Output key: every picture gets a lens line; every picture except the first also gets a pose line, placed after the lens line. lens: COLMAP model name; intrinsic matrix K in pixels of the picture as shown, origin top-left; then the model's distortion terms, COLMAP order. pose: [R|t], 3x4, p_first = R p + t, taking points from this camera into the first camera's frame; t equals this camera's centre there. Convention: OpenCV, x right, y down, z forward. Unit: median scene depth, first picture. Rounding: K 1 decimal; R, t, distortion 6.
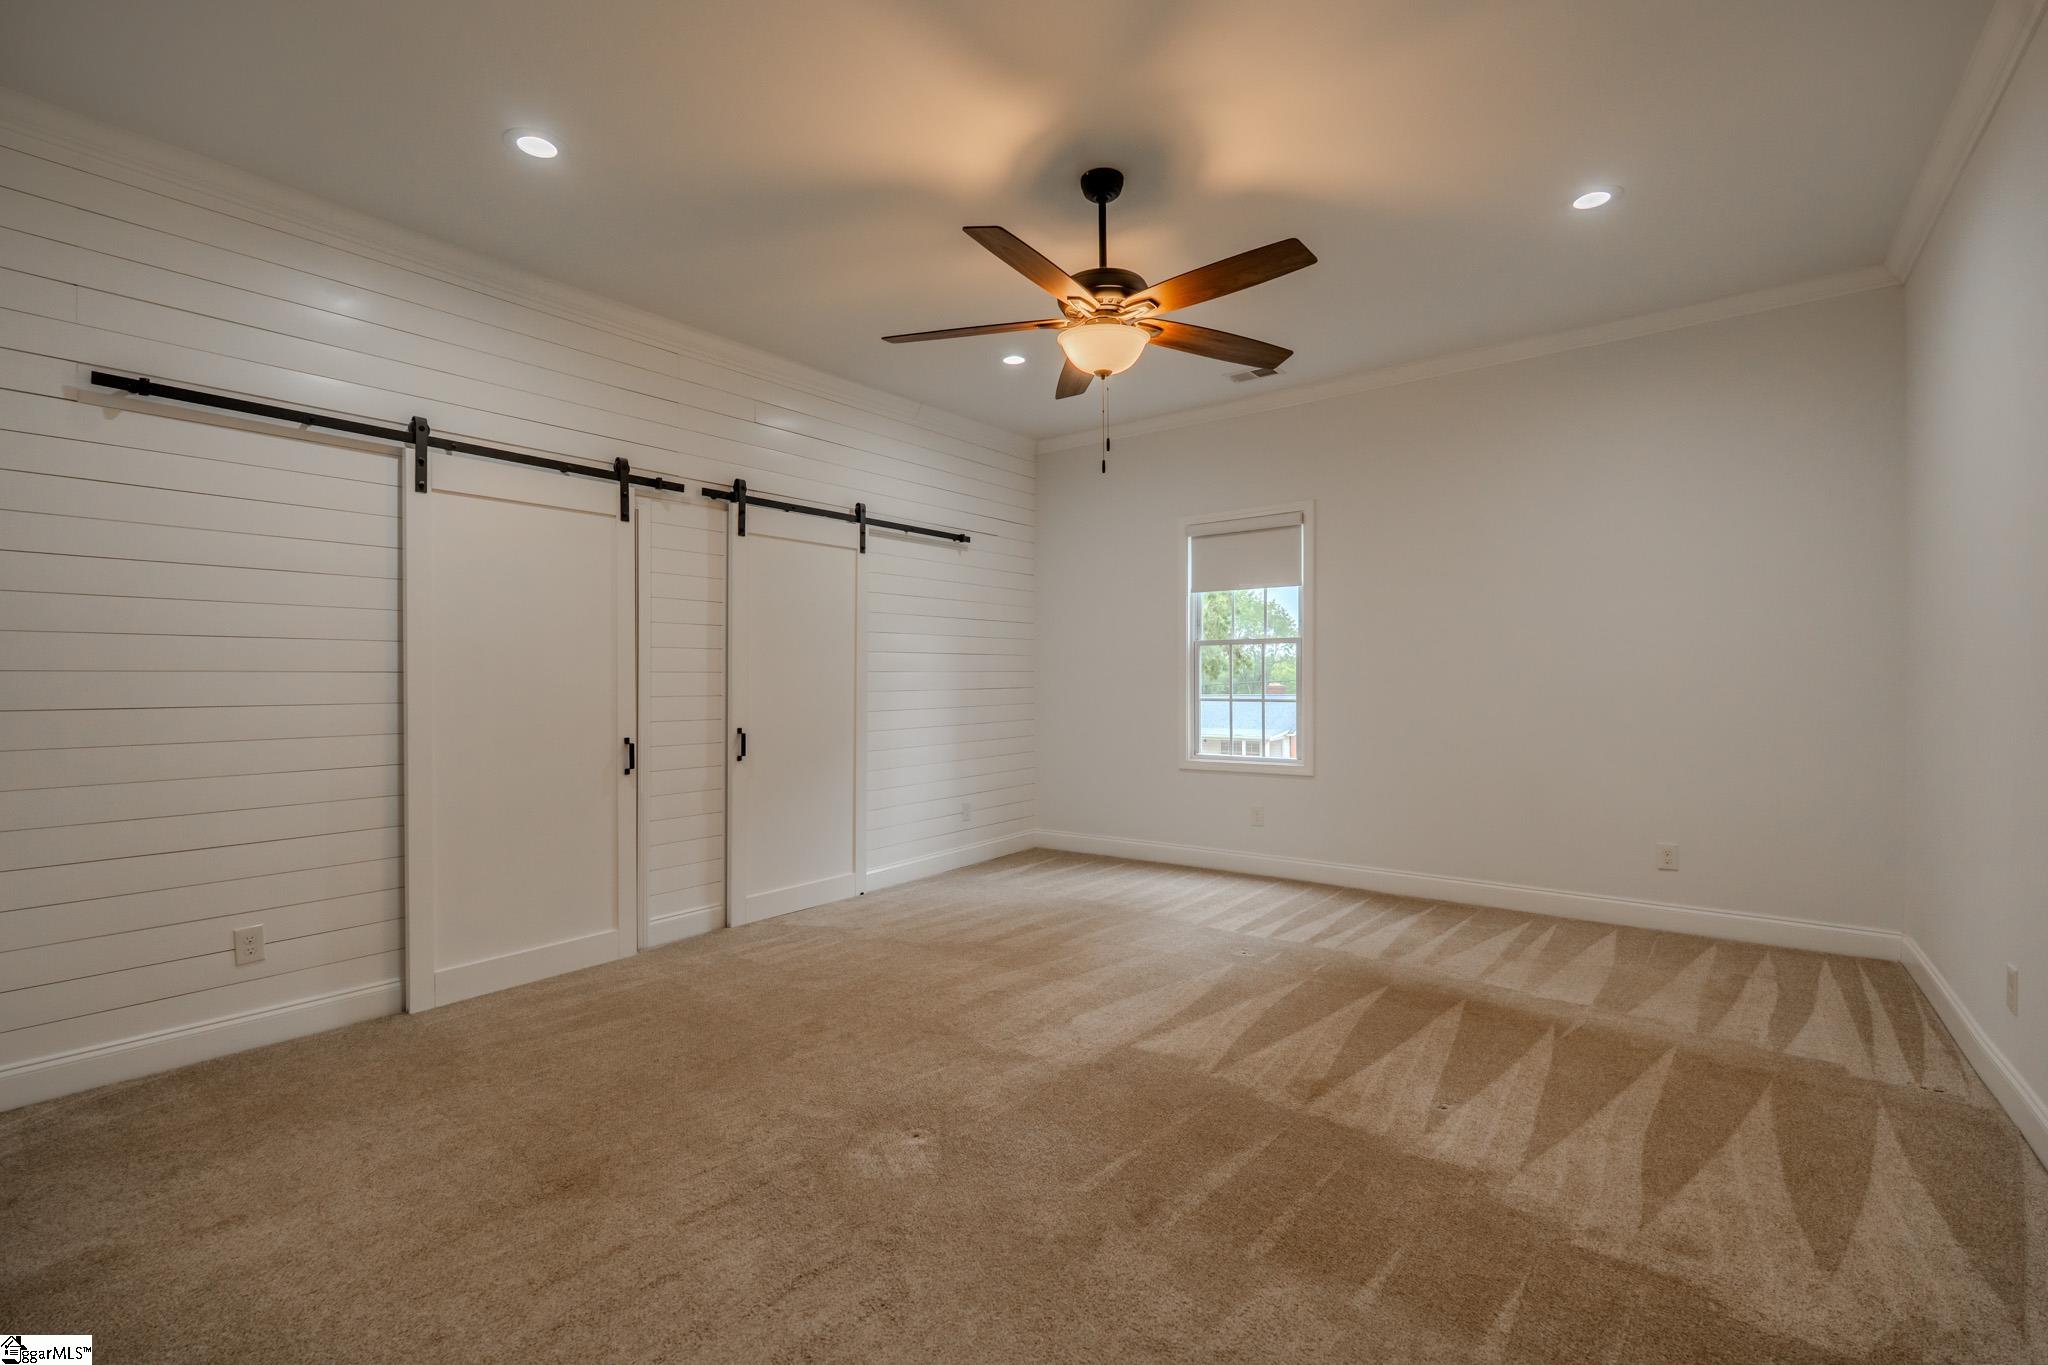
lens RADIAL K [[909.6, 0, 1023.5], [0, 909.6, 679.2], [0, 0, 1]] dist [0.002417, 0.000817]
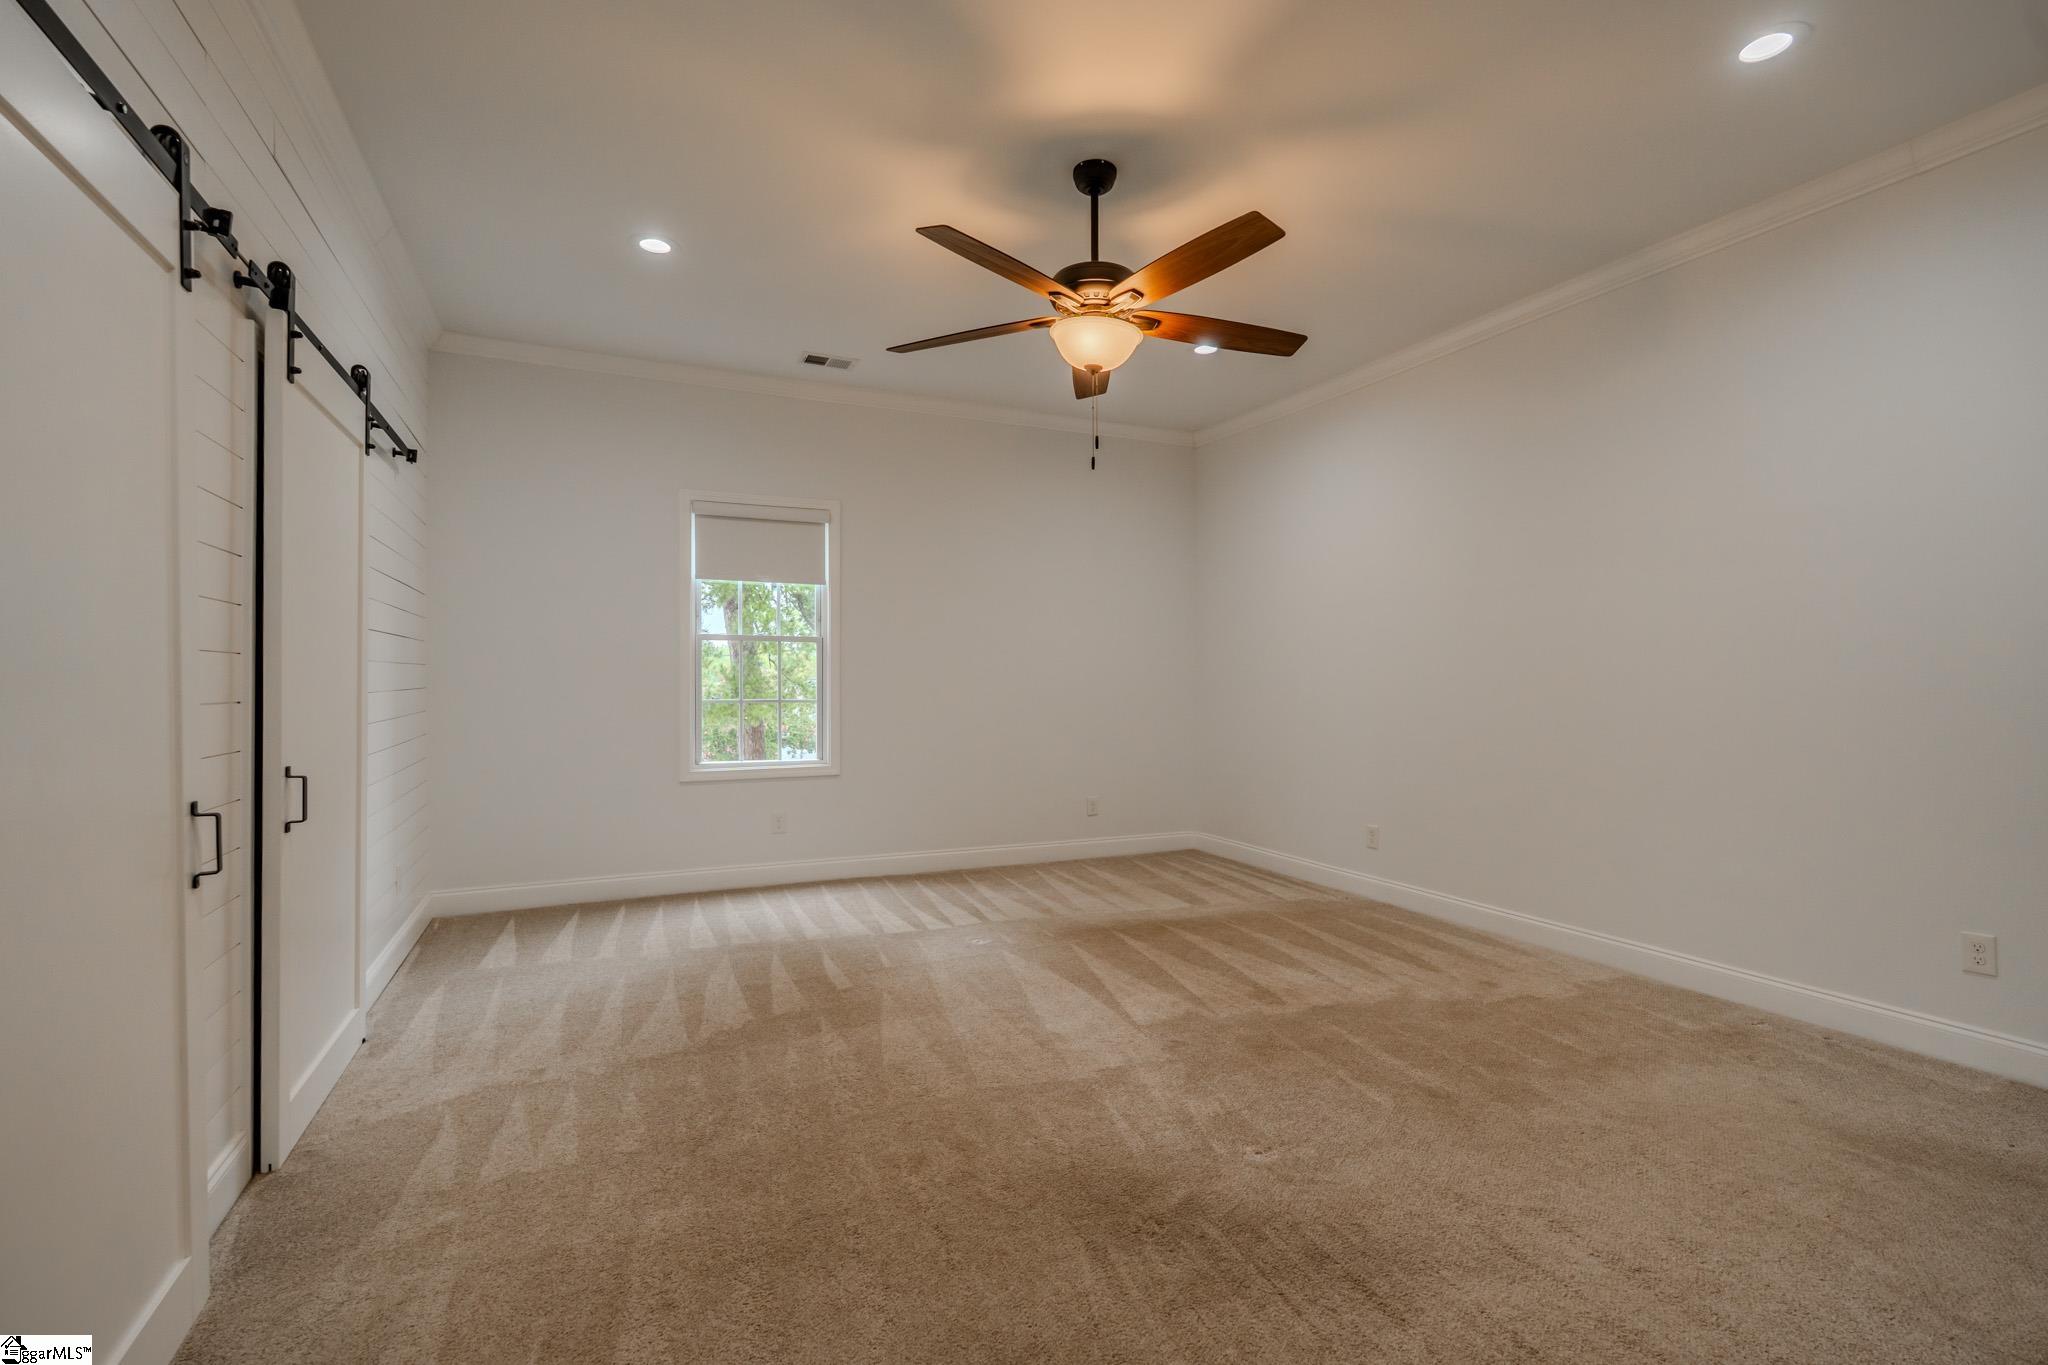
lens RADIAL K [[909.6, 0, 1024.6], [0, 909.6, 688.8], [0, 0, 1]] dist [0.002417, 0.000817]
pose [[0.464680, 0.001218, 0.885478, -0.735049], [-0.006956, 0.999973, 0.002275, 0.010741], [-0.885452, -0.007217, 0.464676, 0.531716]]
